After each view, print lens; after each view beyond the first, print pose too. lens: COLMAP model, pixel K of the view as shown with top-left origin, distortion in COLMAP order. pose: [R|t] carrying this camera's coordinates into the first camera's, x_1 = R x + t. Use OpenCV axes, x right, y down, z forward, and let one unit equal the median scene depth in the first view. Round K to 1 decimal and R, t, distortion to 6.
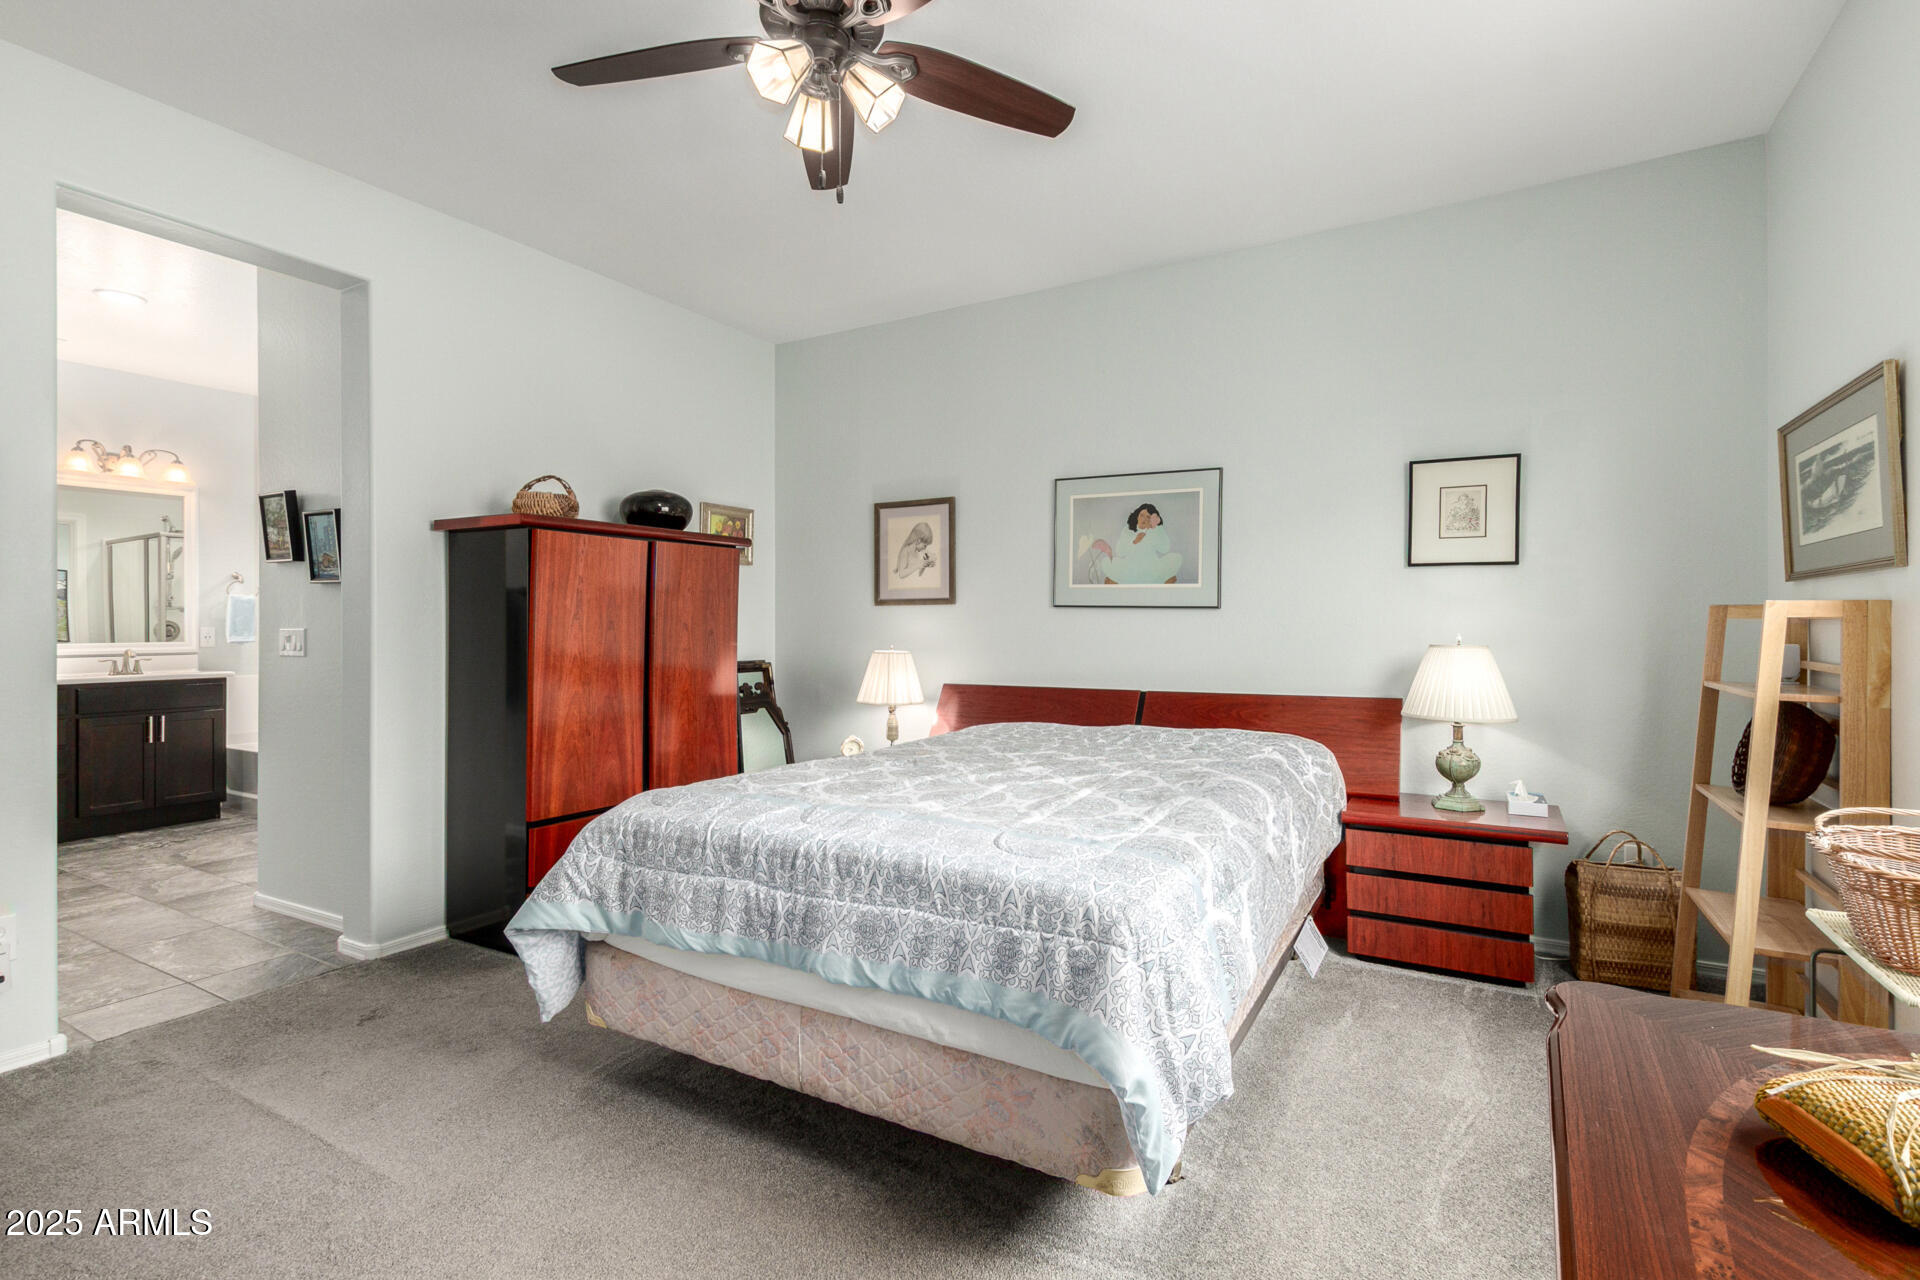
lens RADIAL K [[900.3, 0, 958.9], [0, 900.3, 625.0], [0, 0, 1]] dist [0.009461, -0.001291]
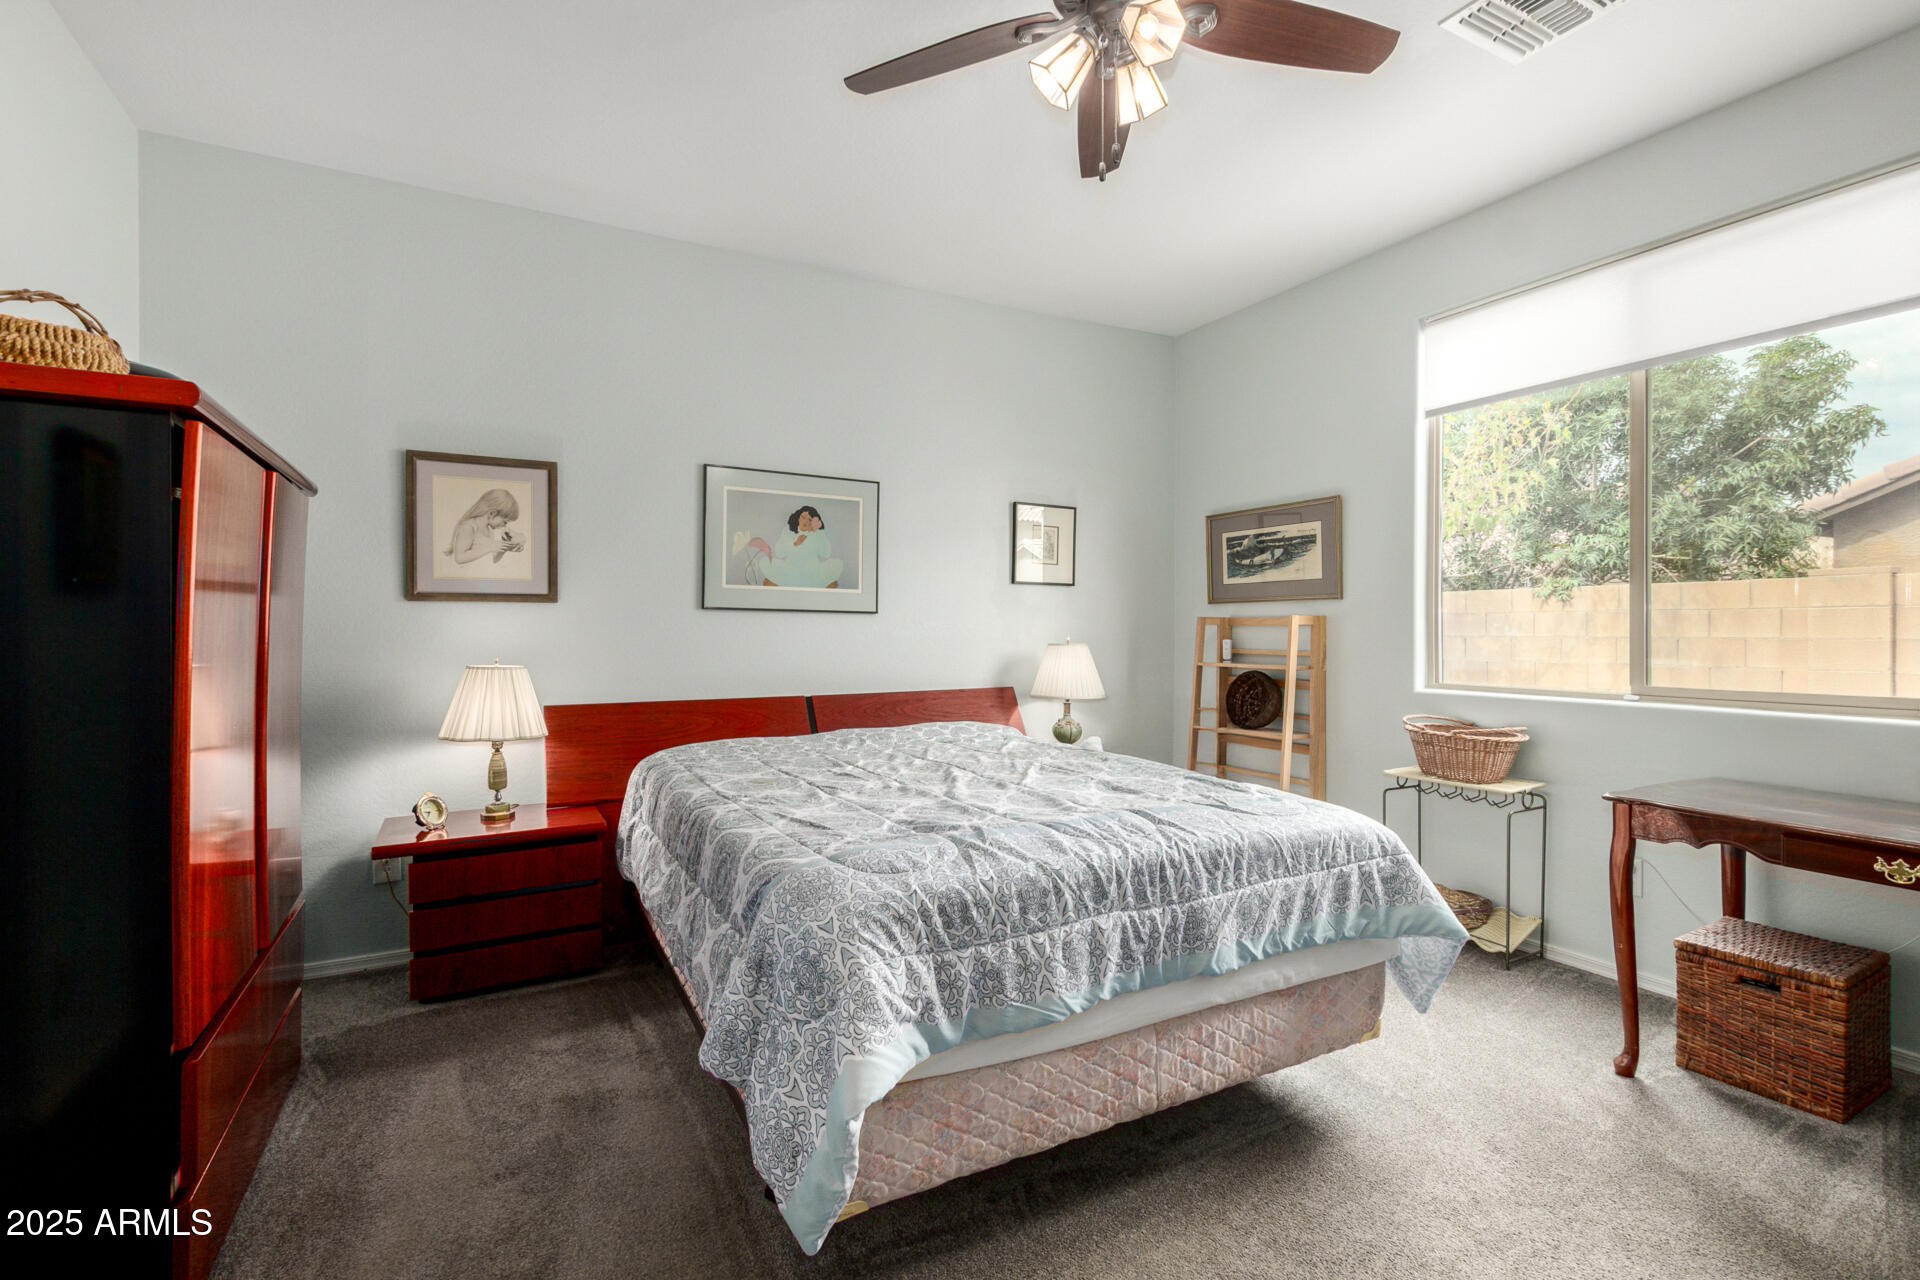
lens RADIAL K [[900.3, 0, 966.1], [0, 900.3, 644.9], [0, 0, 1]] dist [0.009461, -0.001291]
pose [[0.516416, -0.013848, 0.856226, -0.673851], [0.001091, 0.999879, 0.015513, 0.002675], [-0.856337, -0.007078, 0.516369, 0.417317]]
